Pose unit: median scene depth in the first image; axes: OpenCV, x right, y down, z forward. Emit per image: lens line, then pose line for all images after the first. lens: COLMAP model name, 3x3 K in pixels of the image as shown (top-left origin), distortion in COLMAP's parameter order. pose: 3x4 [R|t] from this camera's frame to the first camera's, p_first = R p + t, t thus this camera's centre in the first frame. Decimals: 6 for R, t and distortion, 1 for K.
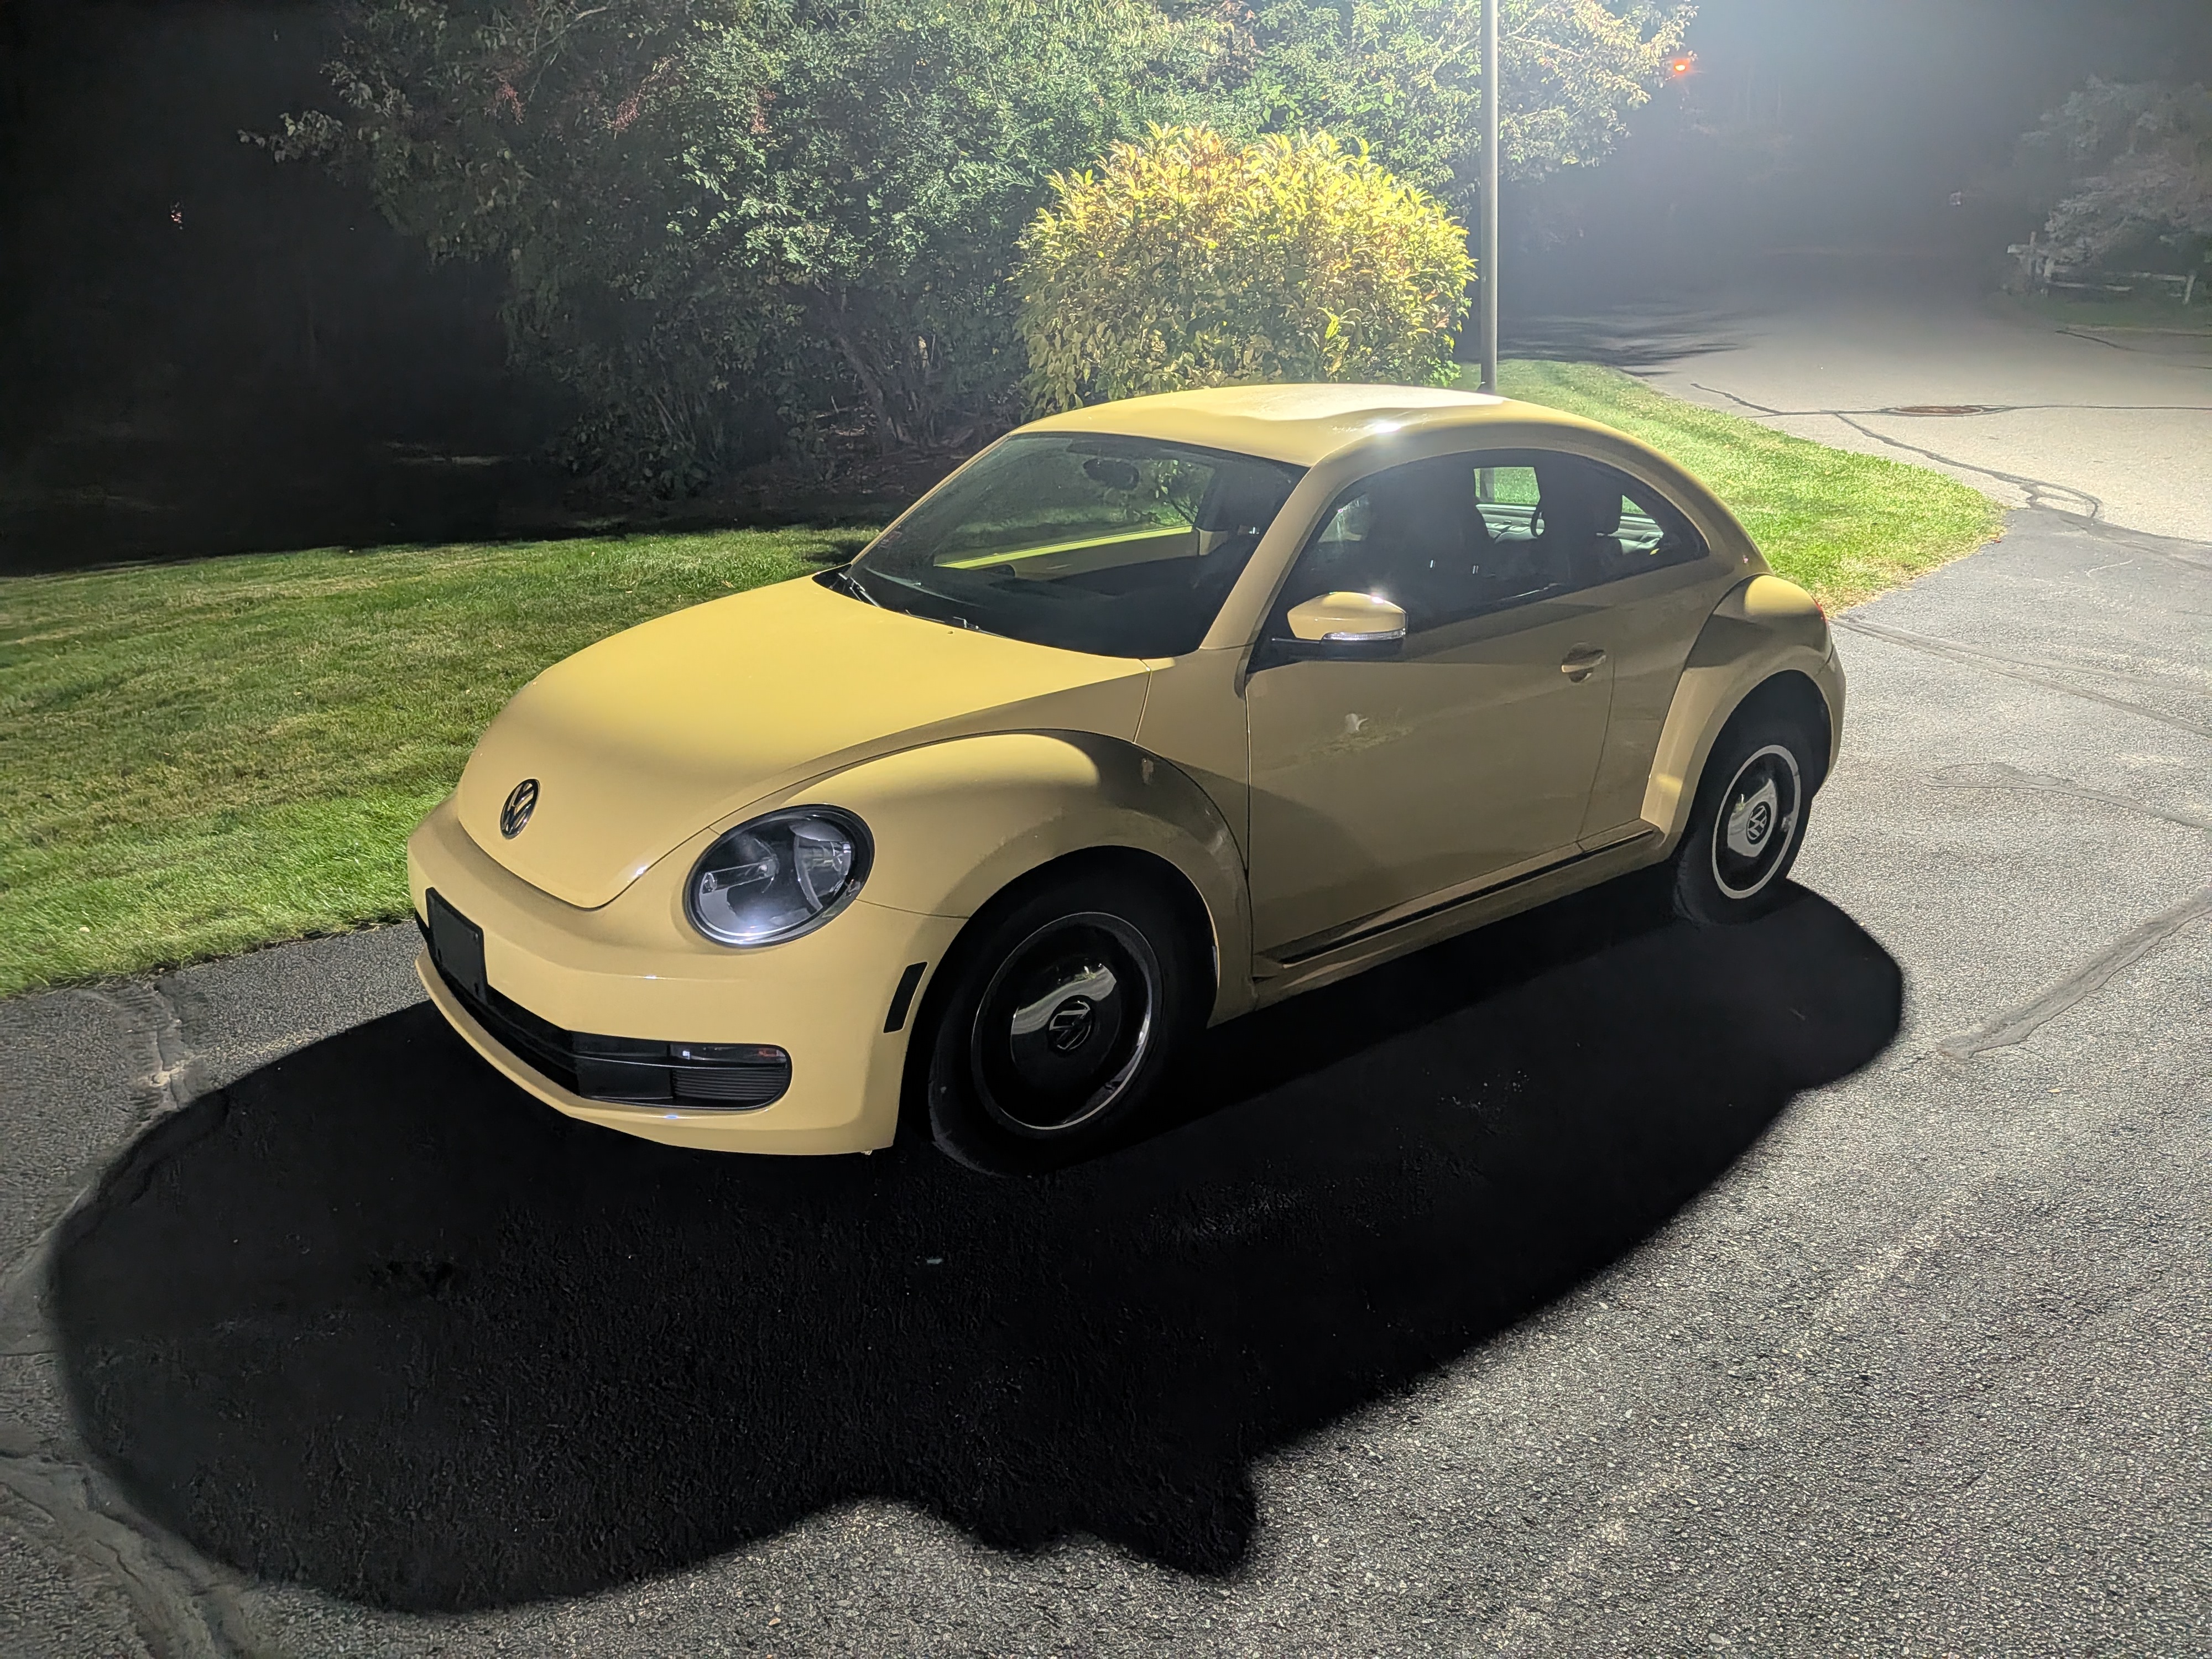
lens RADIAL K [[1532.2, 0, 1103.0], [0, 1532.2, 879.7], [0, 0, 1]] dist [0.029689, -0.036464]
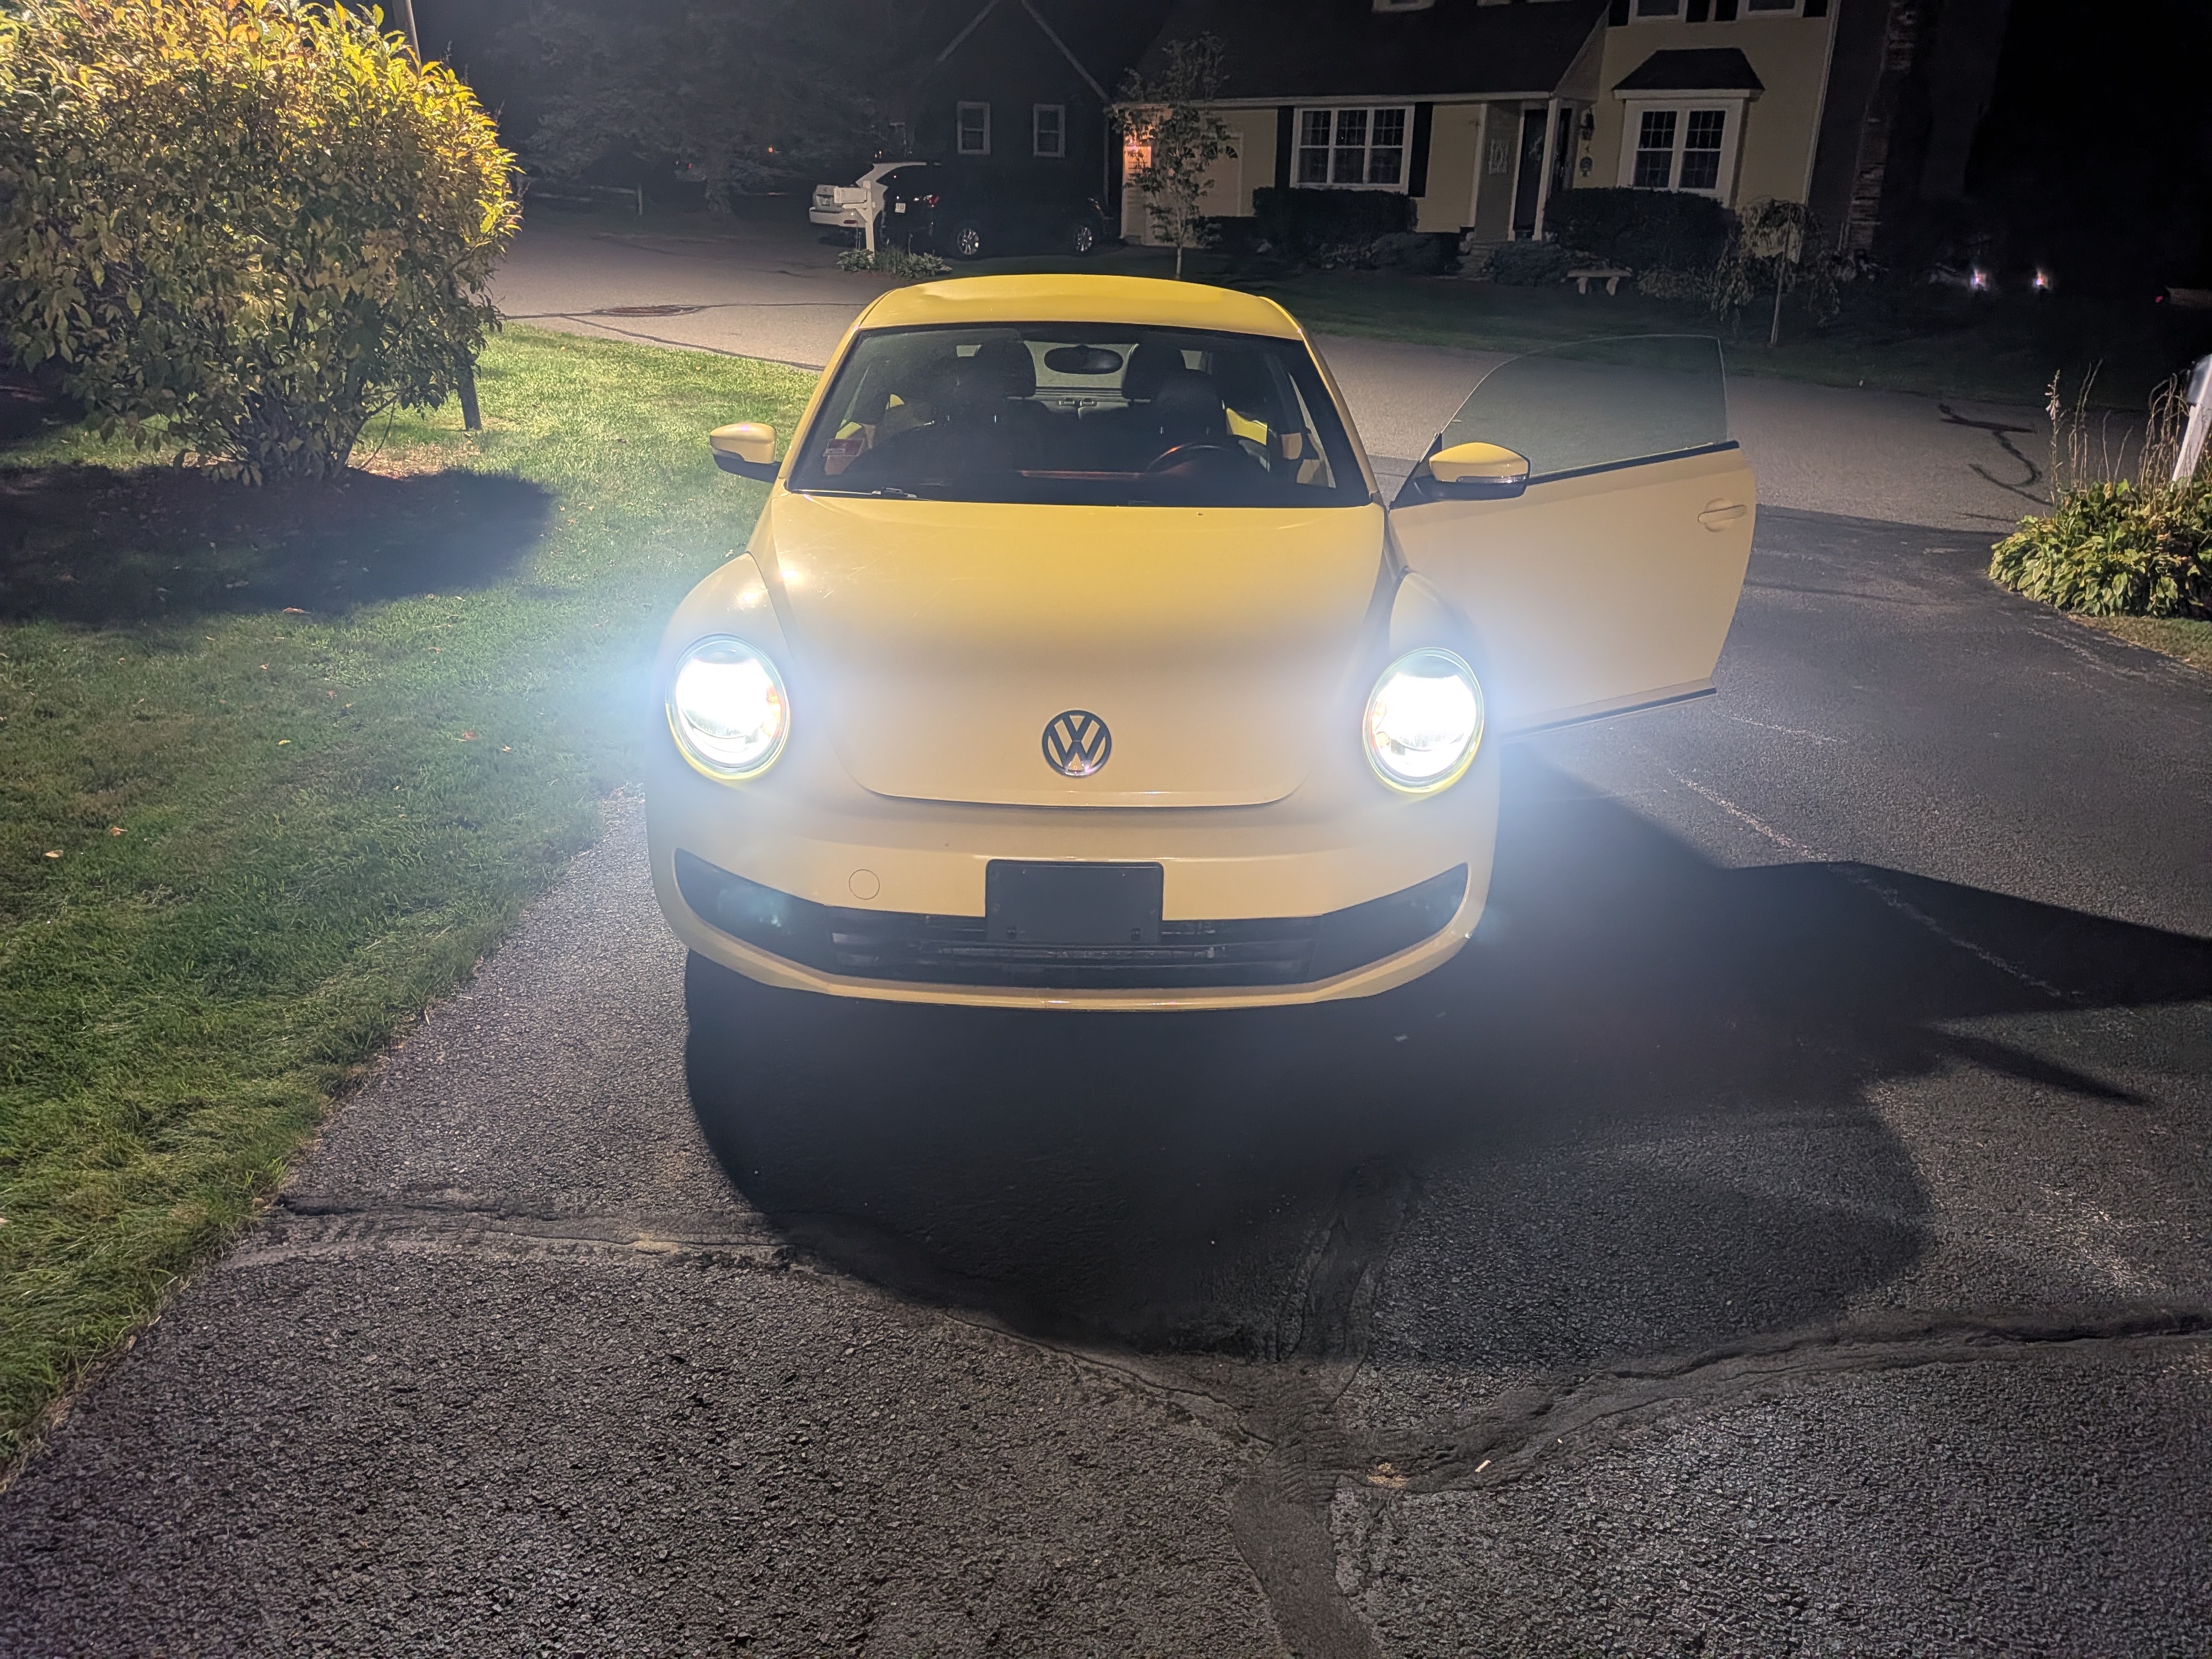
lens RADIAL K [[1552.9, 0, 1106.0], [0, 1552.9, 829.5], [0, 0, 1]] dist [0.047692, -0.078782]
pose [[0.640982, -0.261601, 0.721601, -0.699105], [0.246870, 0.960438, 0.128897, -0.073879], [-0.726772, 0.095520, 0.680204, 0.242389]]
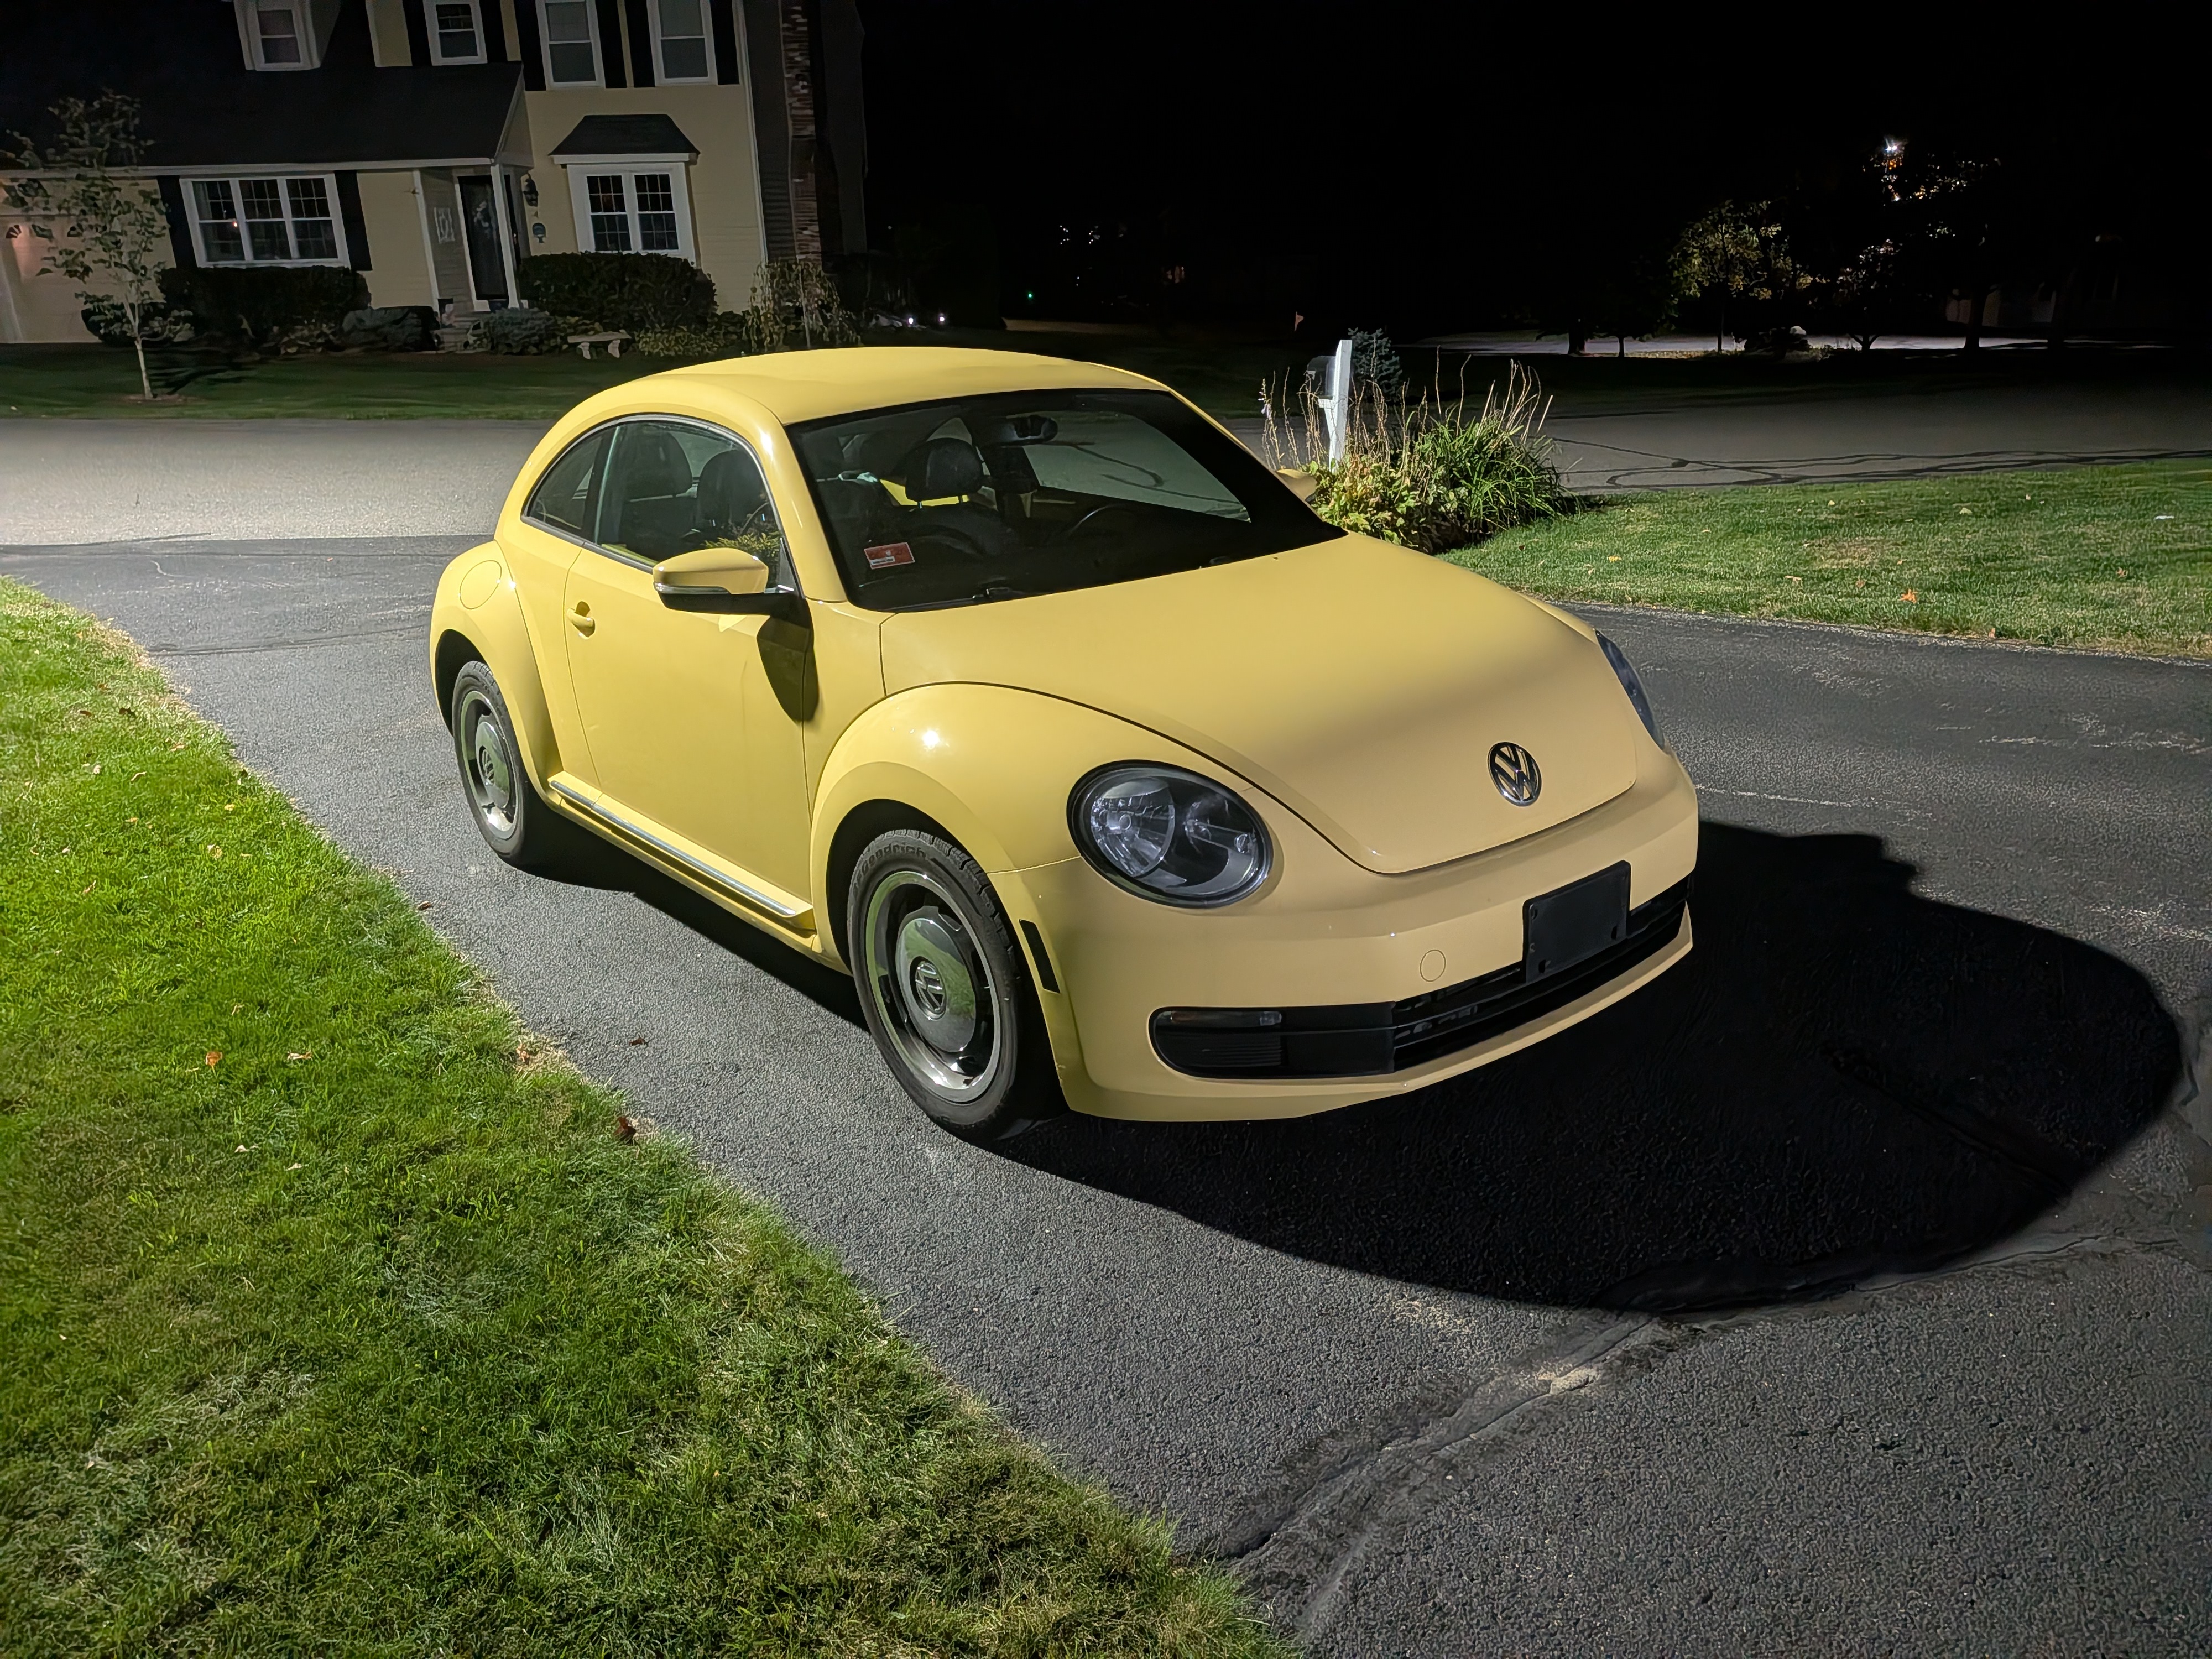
lens RADIAL K [[1587.5, 0, 1106.3], [0, 1587.5, 855.3], [0, 0, 1]] dist [-0.008875, -0.004059]
pose [[0.018364, -0.338029, 0.940956, -0.868011], [0.379740, 0.872953, 0.306188, -0.258960], [-0.924911, 0.351696, 0.144395, 0.737509]]
